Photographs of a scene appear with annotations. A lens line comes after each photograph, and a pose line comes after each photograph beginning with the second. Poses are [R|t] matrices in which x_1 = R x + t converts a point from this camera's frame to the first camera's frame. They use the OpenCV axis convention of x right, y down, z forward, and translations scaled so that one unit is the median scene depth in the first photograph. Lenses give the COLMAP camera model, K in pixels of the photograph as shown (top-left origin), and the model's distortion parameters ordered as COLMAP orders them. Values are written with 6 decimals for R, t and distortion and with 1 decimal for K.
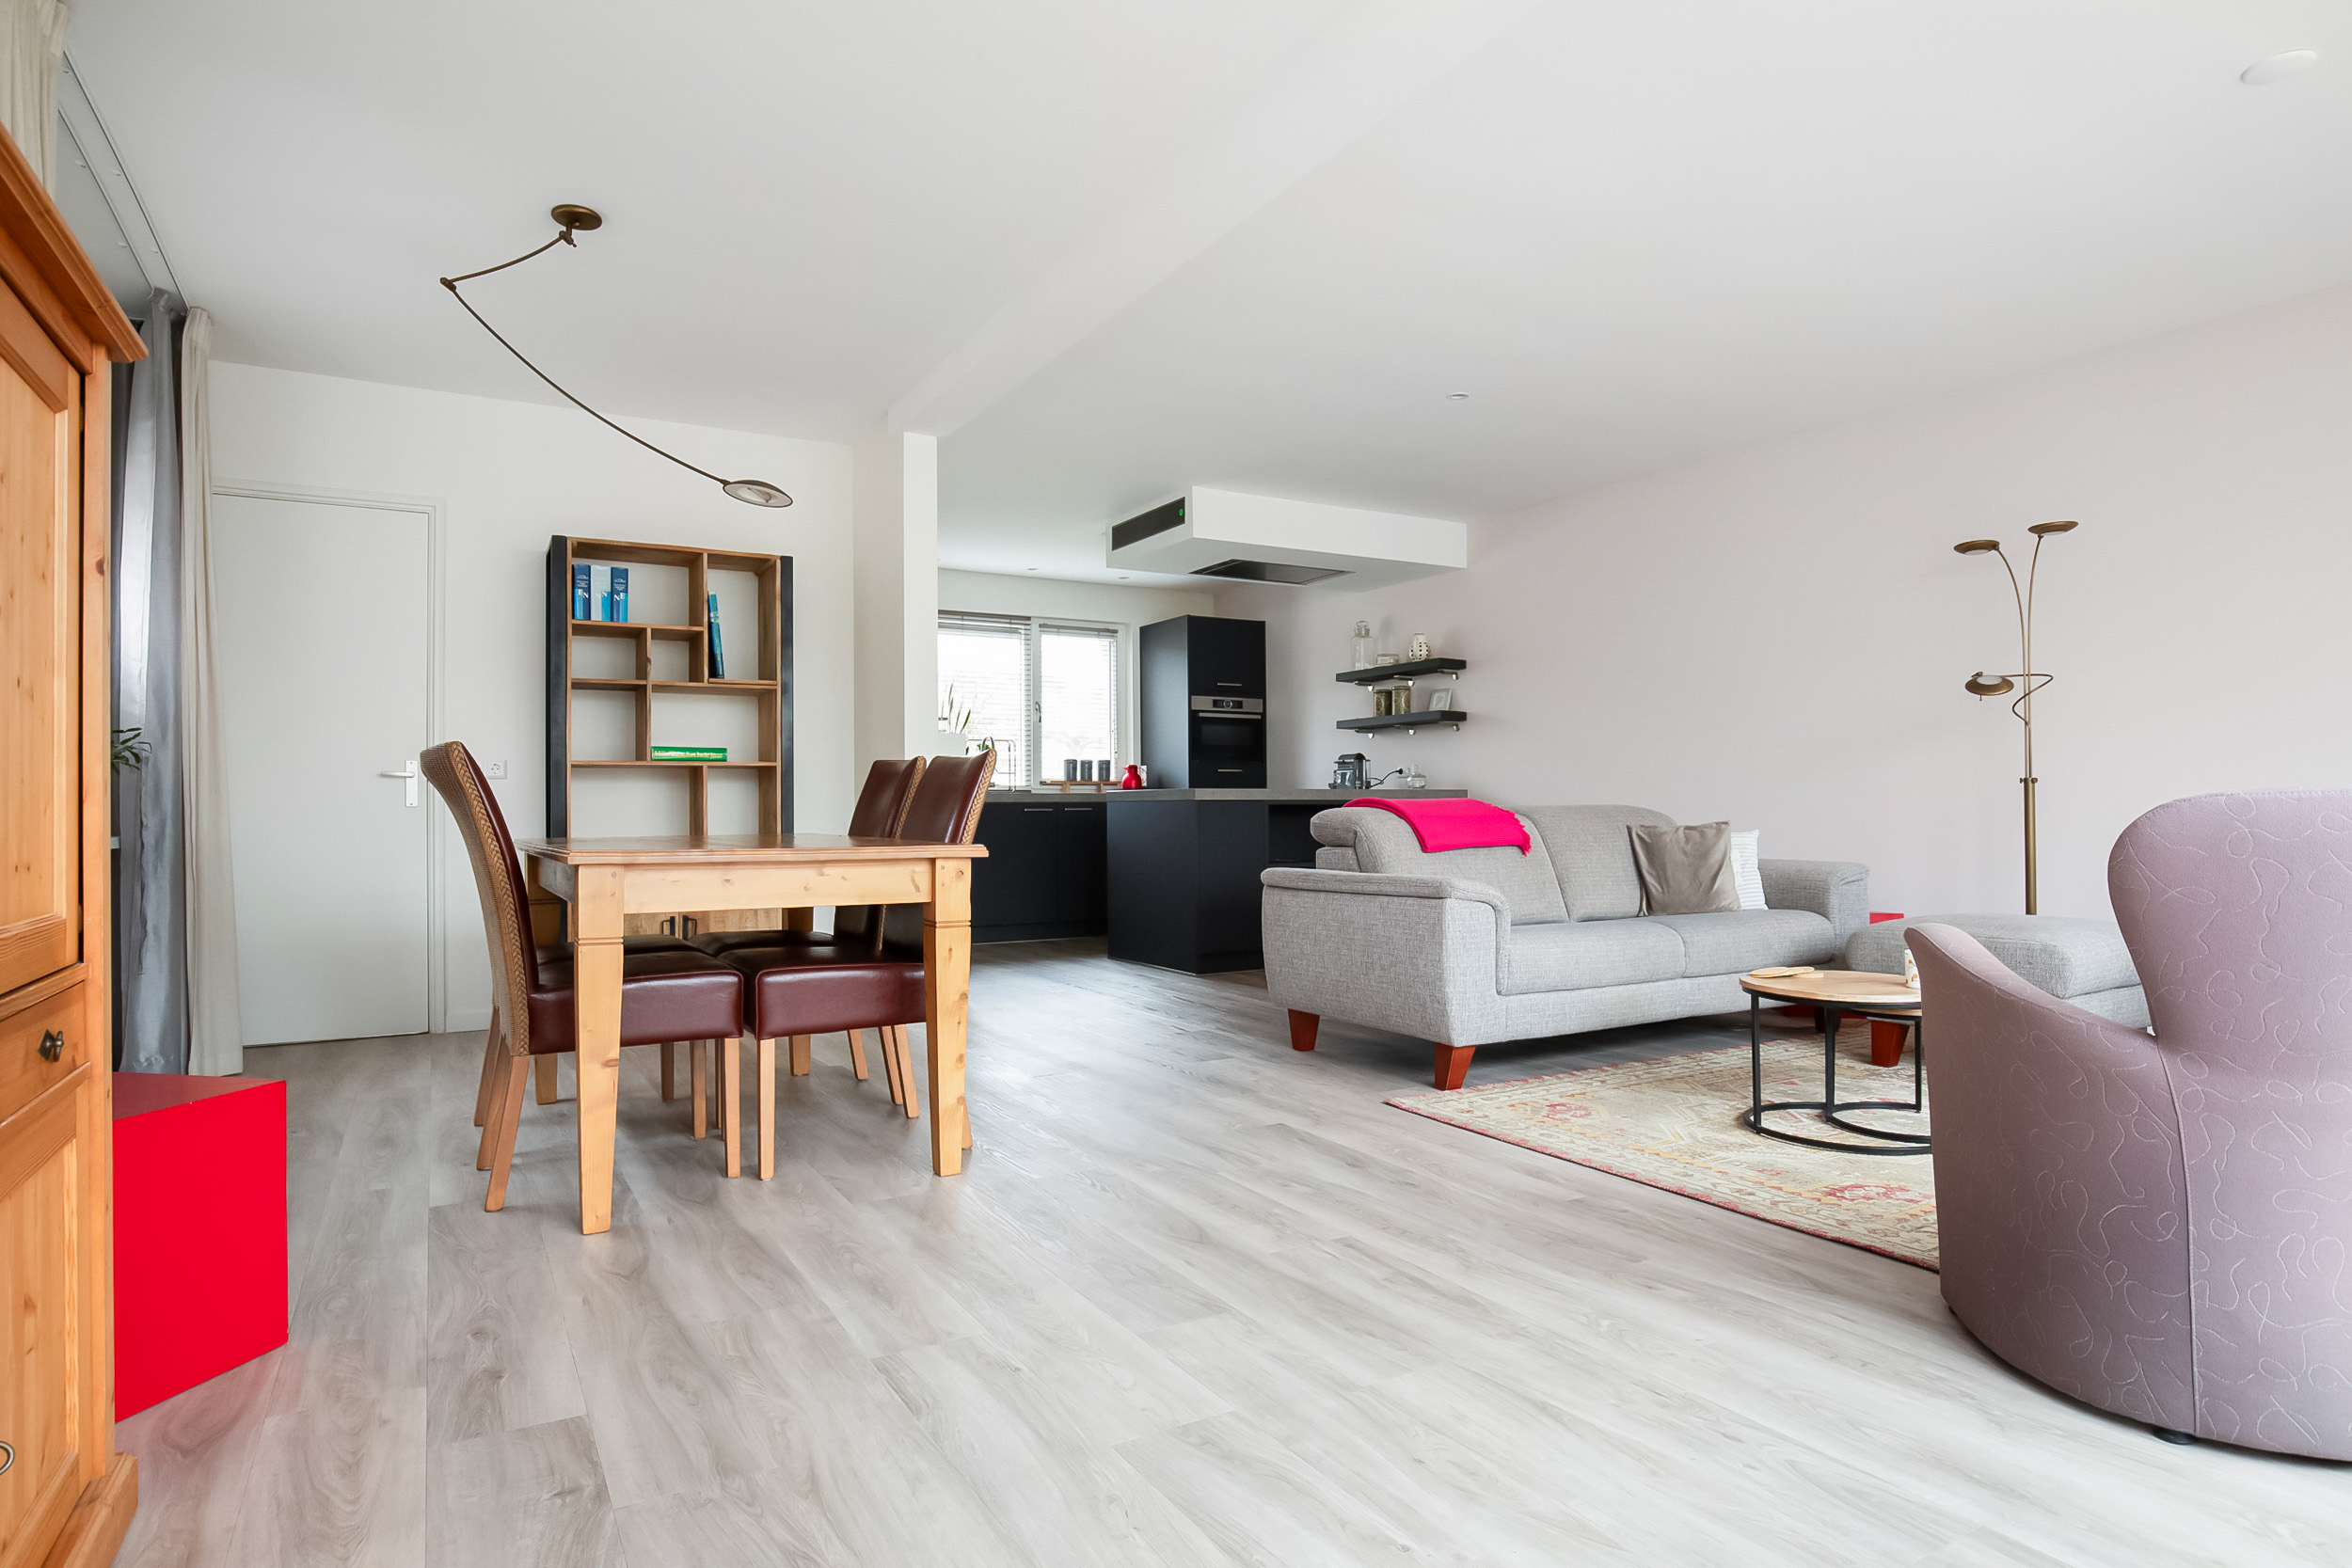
lens RADIAL K [[1290.5, 0, 1168.7], [0, 1290.5, 799.4], [0, 0, 1]] dist [-0.031187, 0.010231]
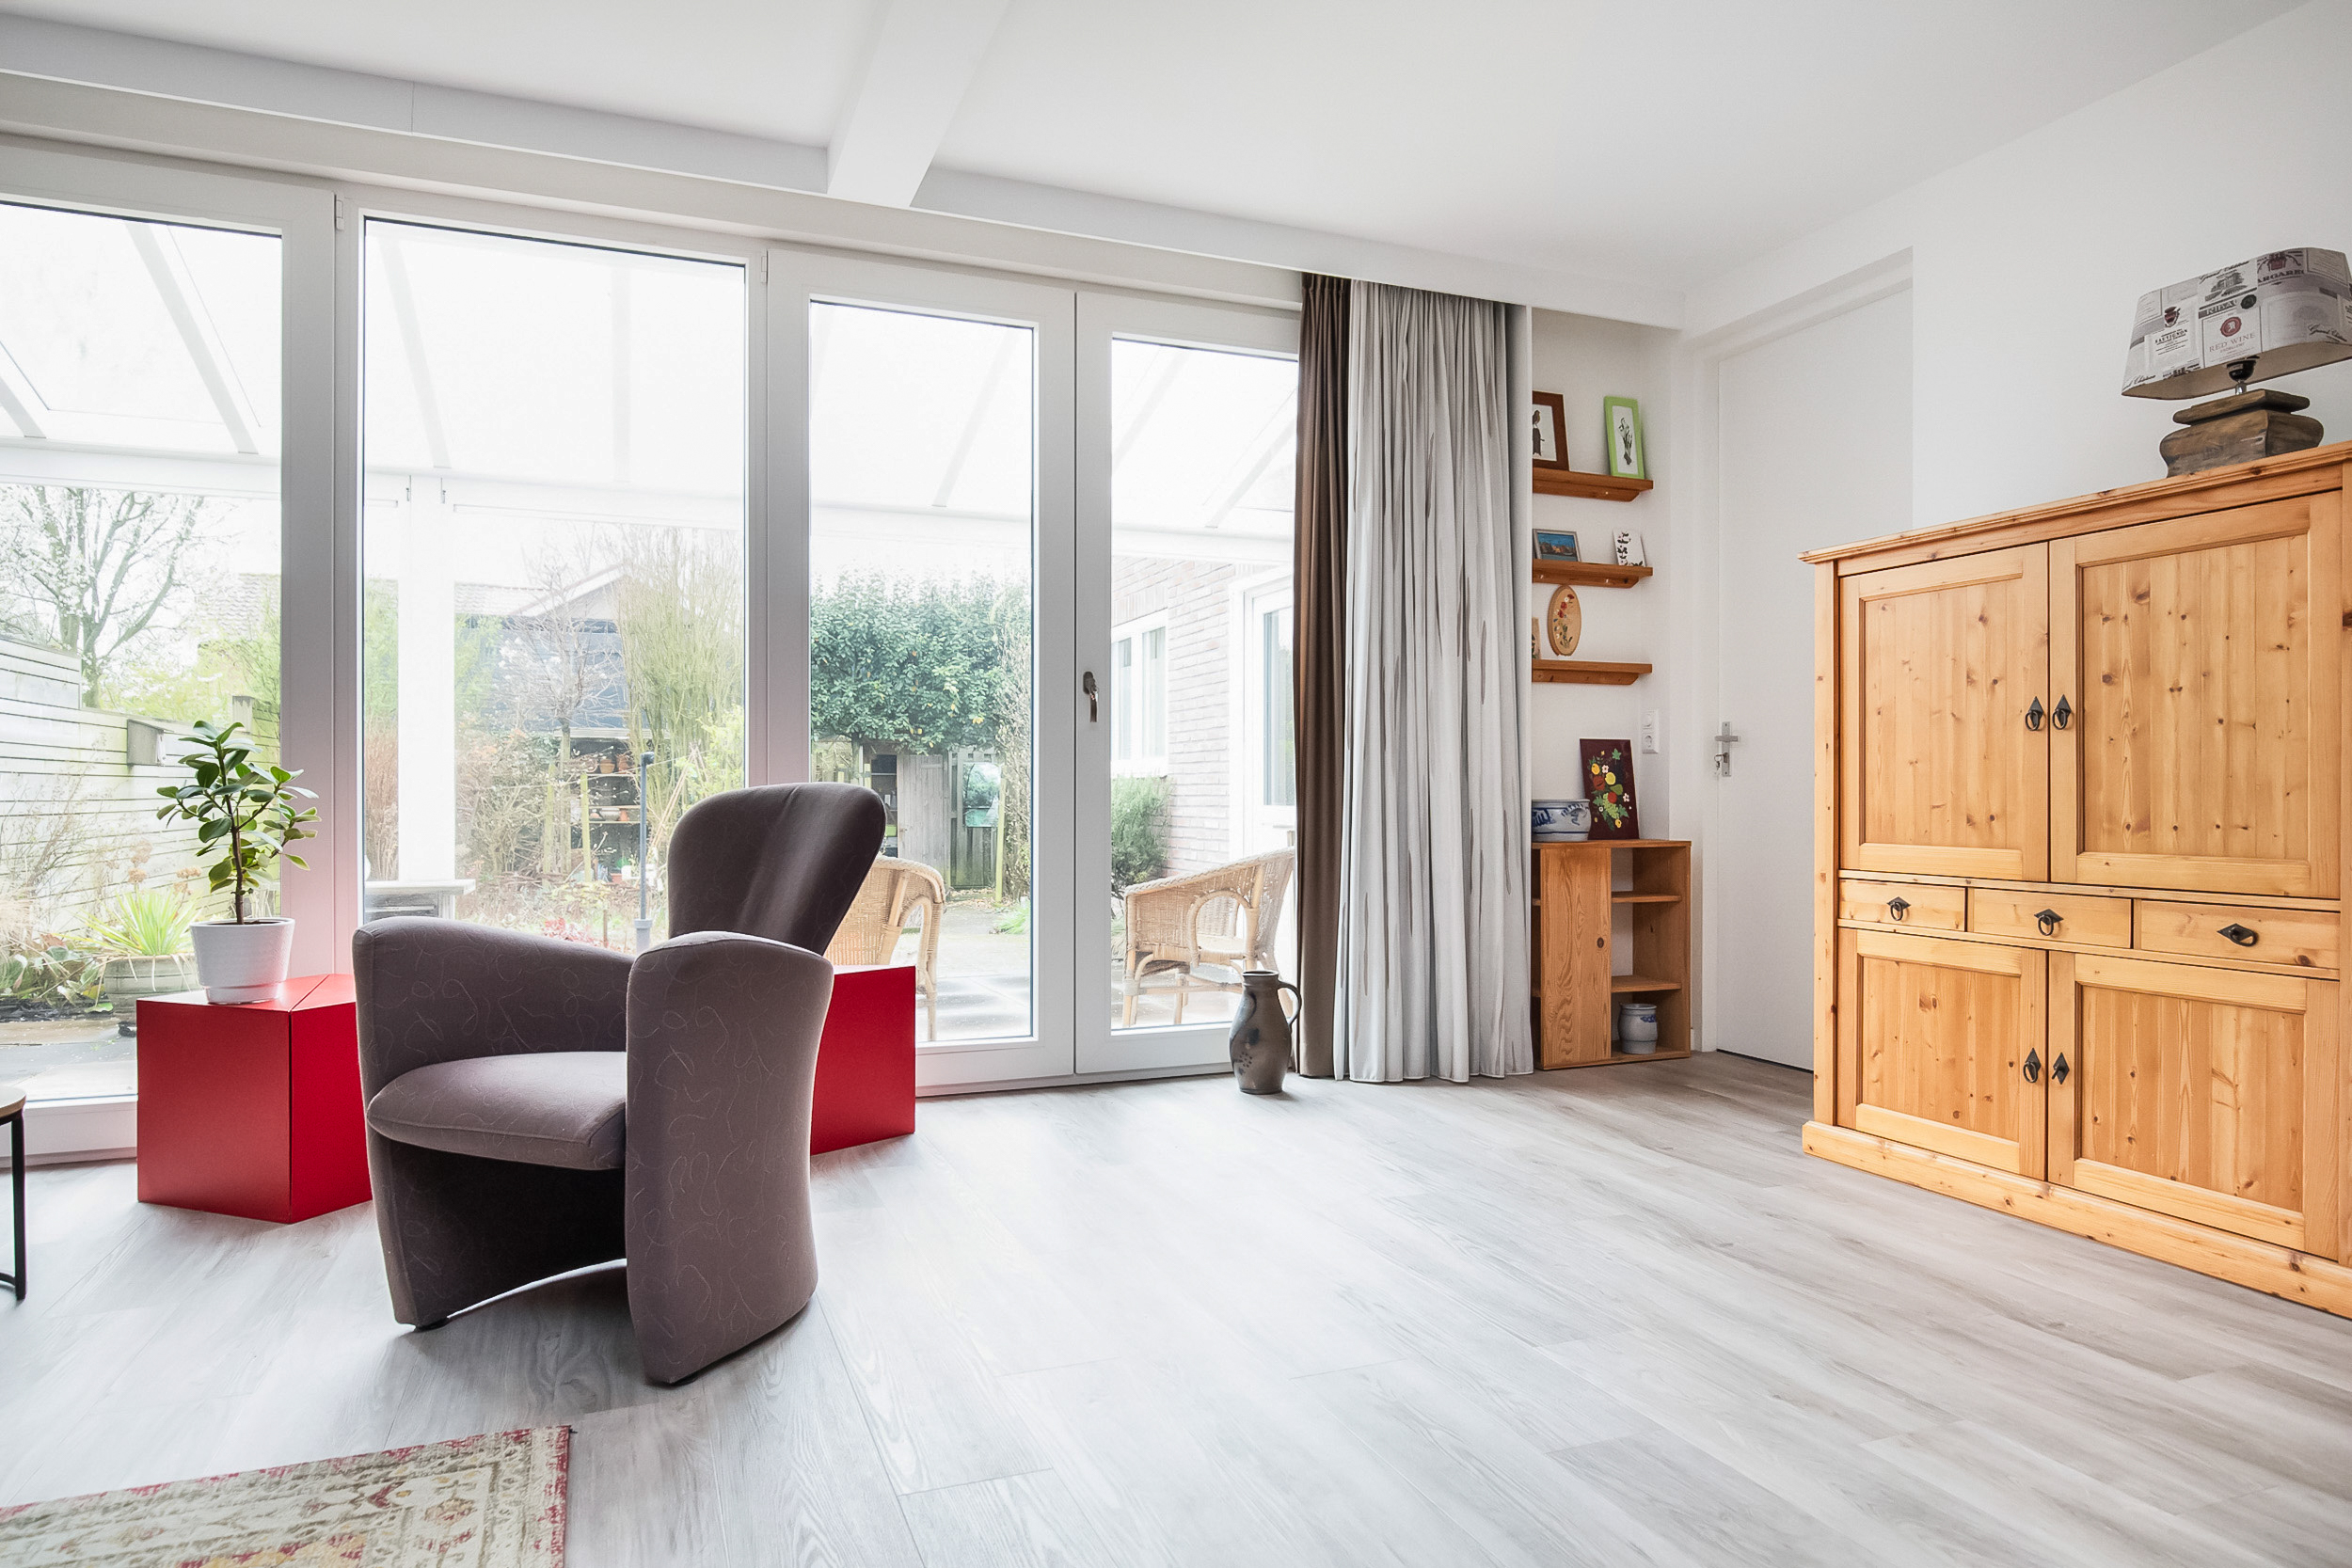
lens RADIAL K [[1394.5, 0, 1184.0], [0, 1394.5, 805.3], [0, 0, 1]] dist [-0.011982, 0.001554]
pose [[-0.989979, 0.002415, 0.141195, 0.072979], [0.002957, 0.999989, 0.003631, 0.004654], [-0.141184, 0.004012, -0.989975, 0.915393]]
